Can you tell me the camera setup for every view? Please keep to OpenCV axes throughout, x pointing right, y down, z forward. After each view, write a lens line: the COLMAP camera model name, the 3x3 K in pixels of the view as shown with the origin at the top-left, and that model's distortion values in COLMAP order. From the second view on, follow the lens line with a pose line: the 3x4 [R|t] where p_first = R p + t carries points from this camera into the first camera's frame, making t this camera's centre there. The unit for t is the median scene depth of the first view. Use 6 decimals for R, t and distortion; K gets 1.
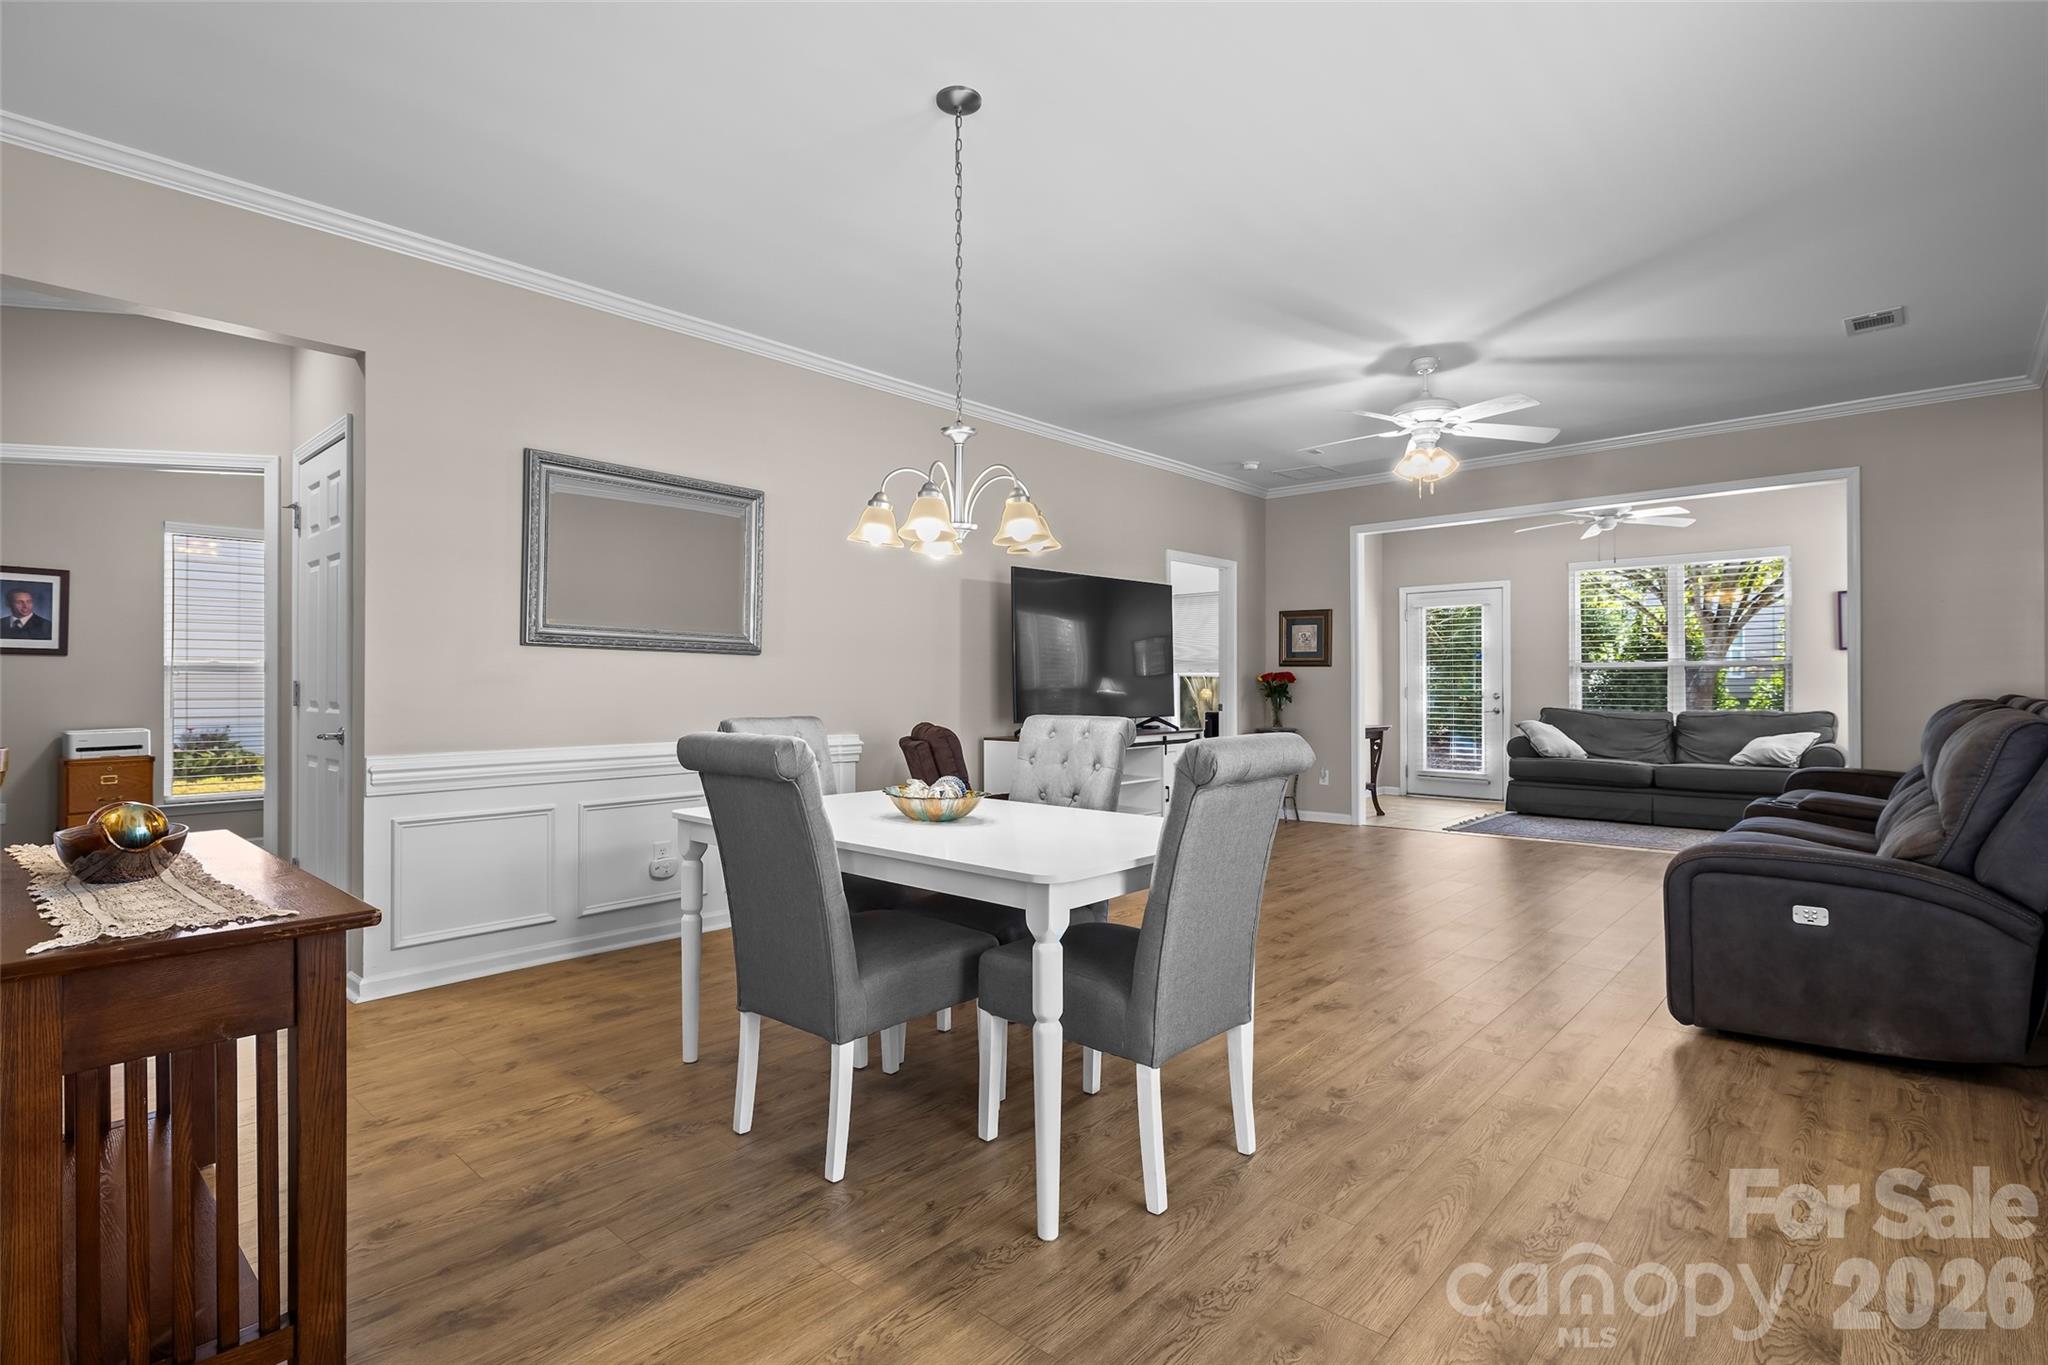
lens RADIAL K [[996.6, 0, 1024.0], [0, 996.6, 682.5], [0, 0, 1]] dist [-0.003669, -0.000188]
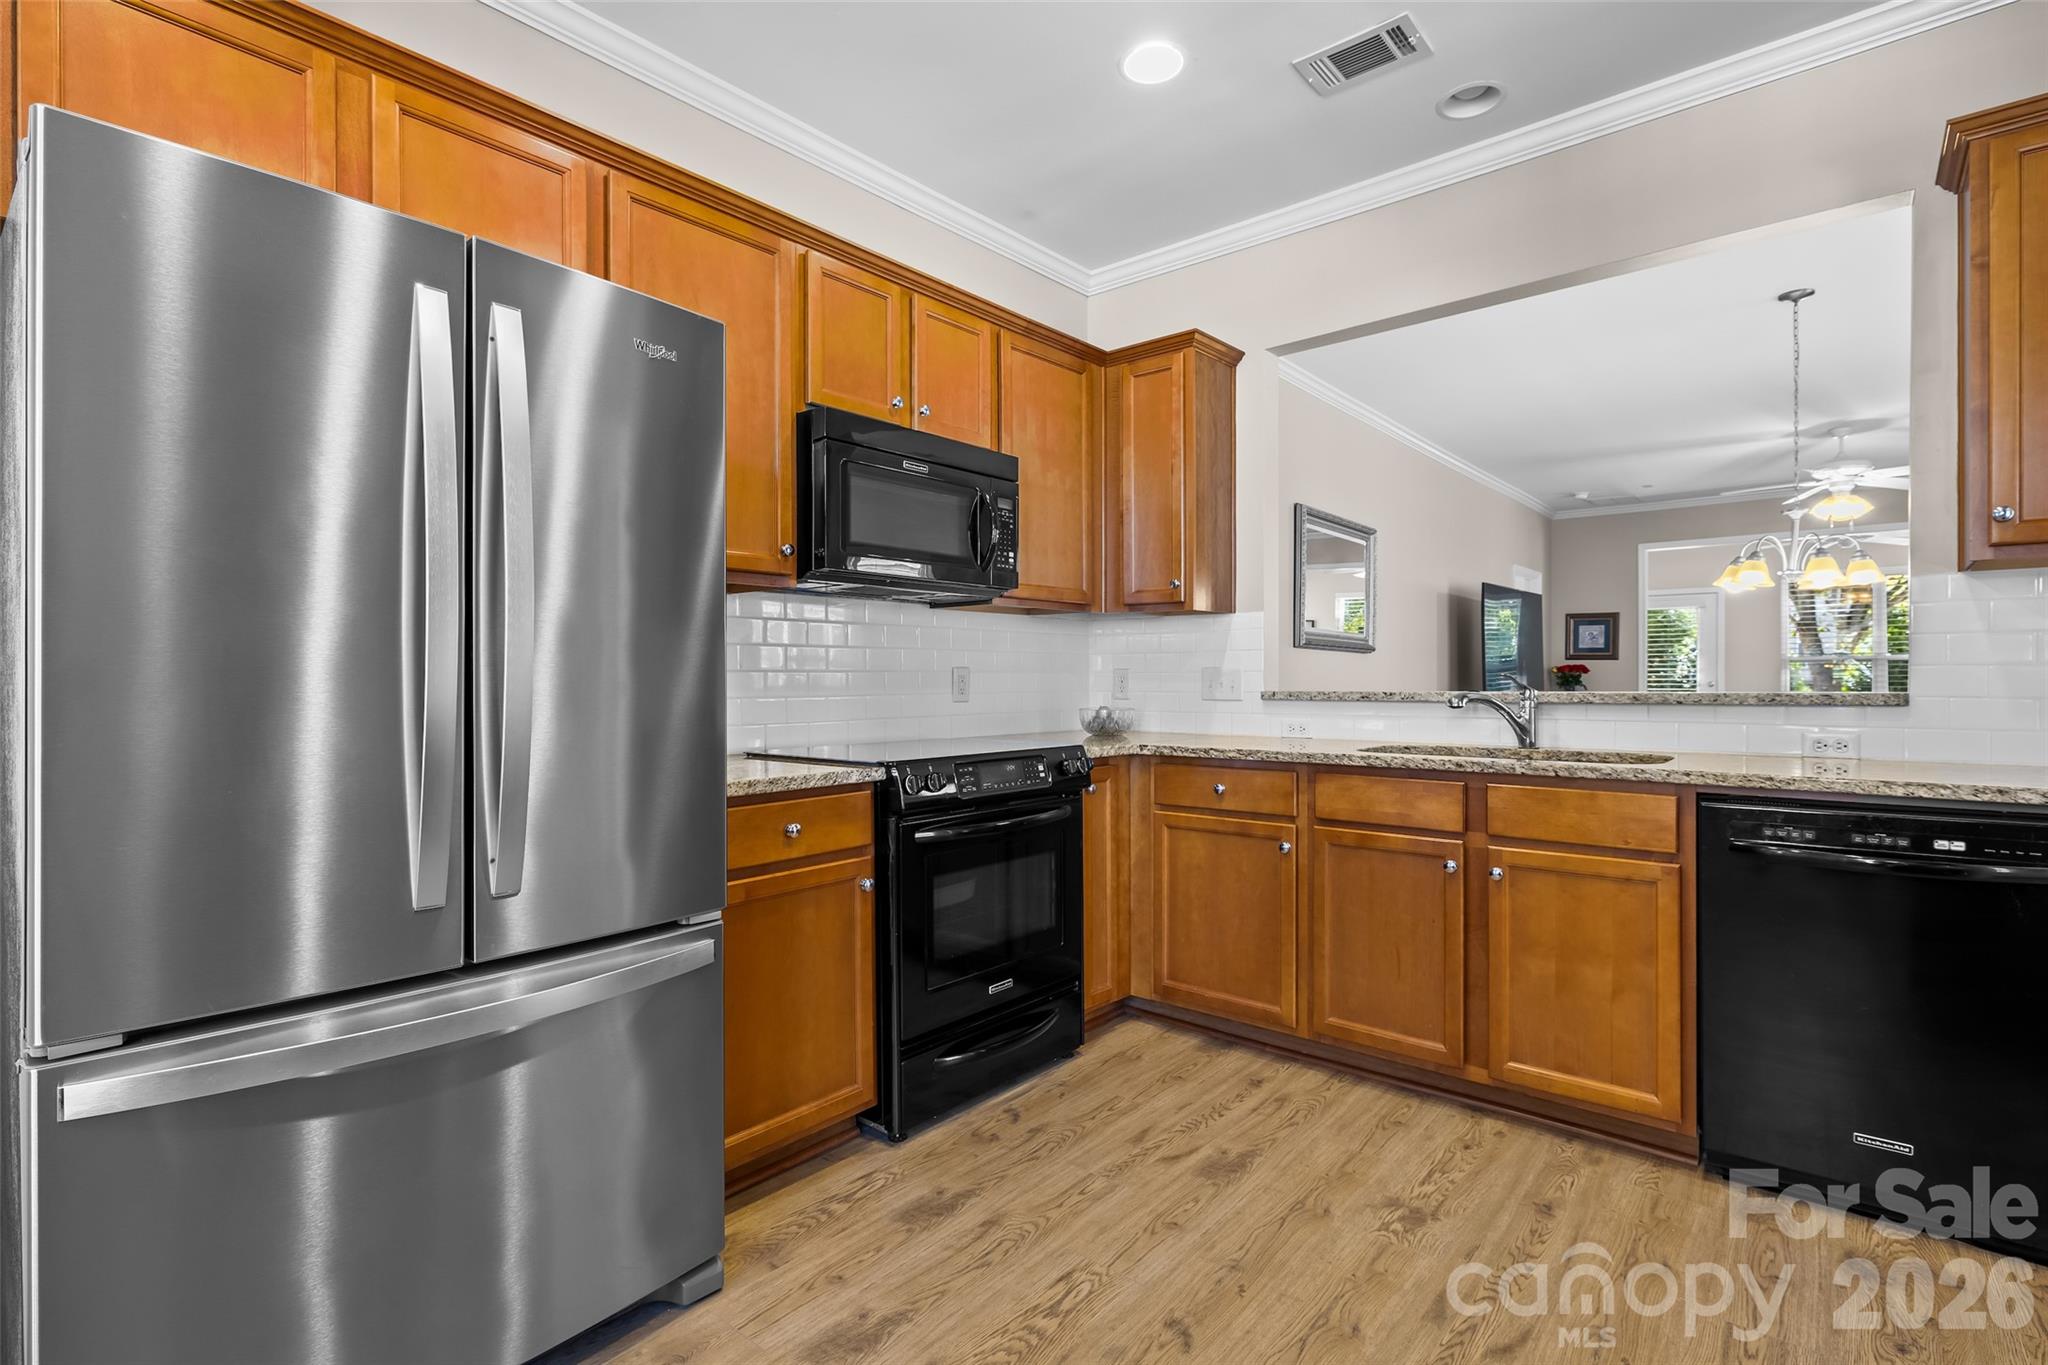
lens RADIAL K [[974.0, 0, 1021.4], [0, 974.0, 687.2], [0, 0, 1]] dist [-0.002670, 0.000319]
pose [[0.999535, -0.003983, 0.030226, -0.619382], [0.003535, 0.999883, 0.014865, -0.004123], [-0.030282, -0.014751, 0.999433, -0.217845]]
